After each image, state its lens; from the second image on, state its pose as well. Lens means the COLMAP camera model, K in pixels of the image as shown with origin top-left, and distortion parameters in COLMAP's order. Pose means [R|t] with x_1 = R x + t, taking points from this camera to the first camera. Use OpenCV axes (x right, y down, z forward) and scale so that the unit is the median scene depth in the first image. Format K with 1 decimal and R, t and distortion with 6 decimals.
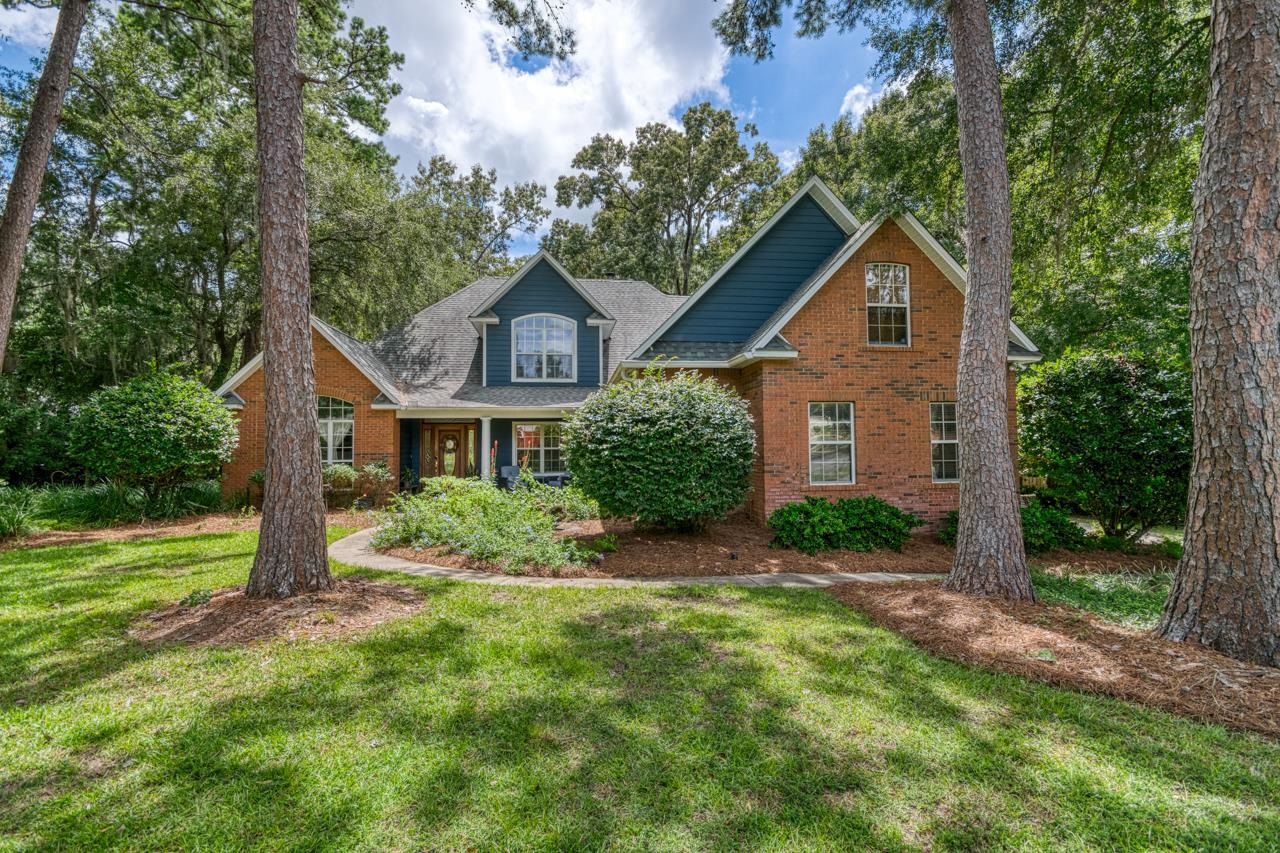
lens RADIAL K [[567.4, 0, 640.0], [0, 567.4, 426.5], [0, 0, 1]] dist [0.000524, -0.000160]
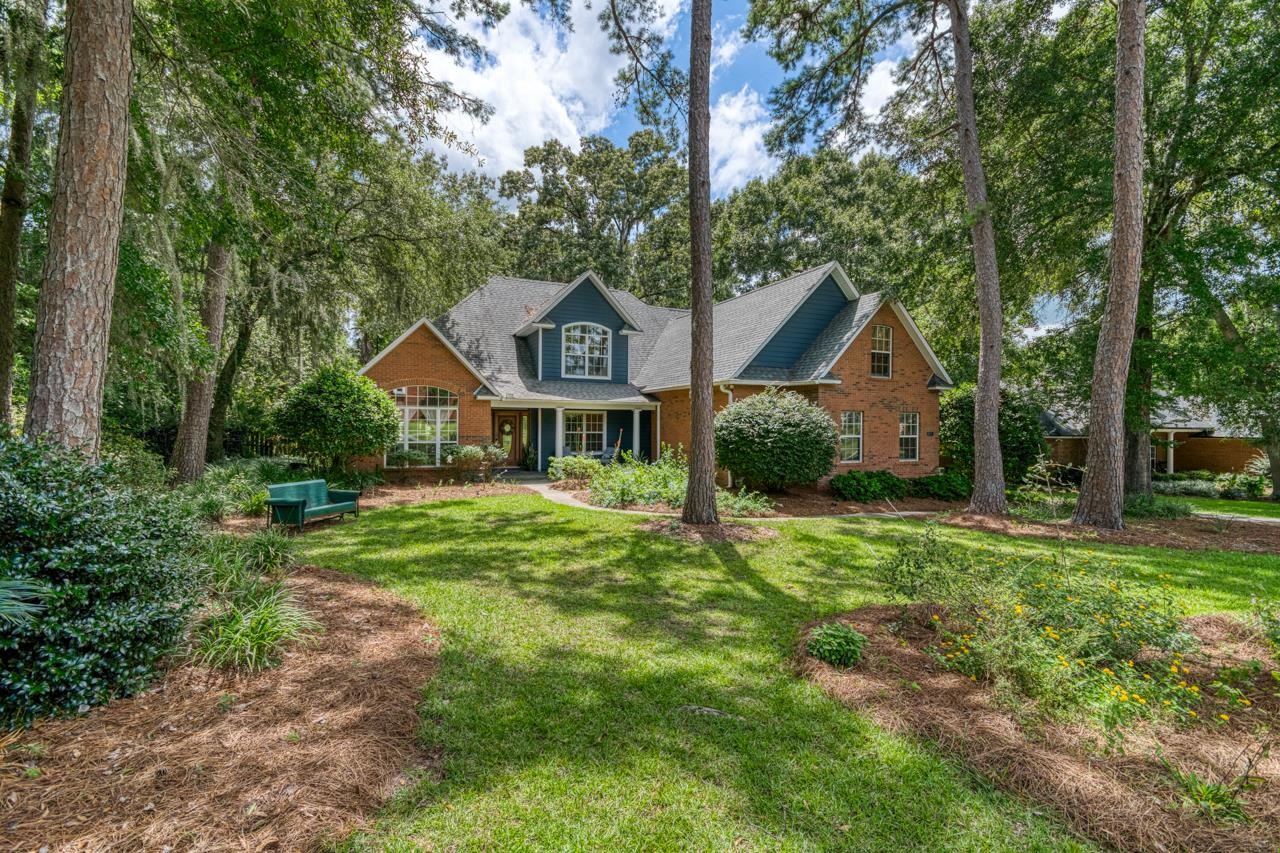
lens RADIAL K [[567.4, 0, 640.0], [0, 567.4, 426.5], [0, 0, 1]] dist [0.000524, -0.000160]
pose [[0.956887, 0.018424, 0.289876, -0.485295], [-0.031105, 0.998747, 0.039198, -0.031037], [-0.288790, -0.046524, 0.956261, -0.254661]]
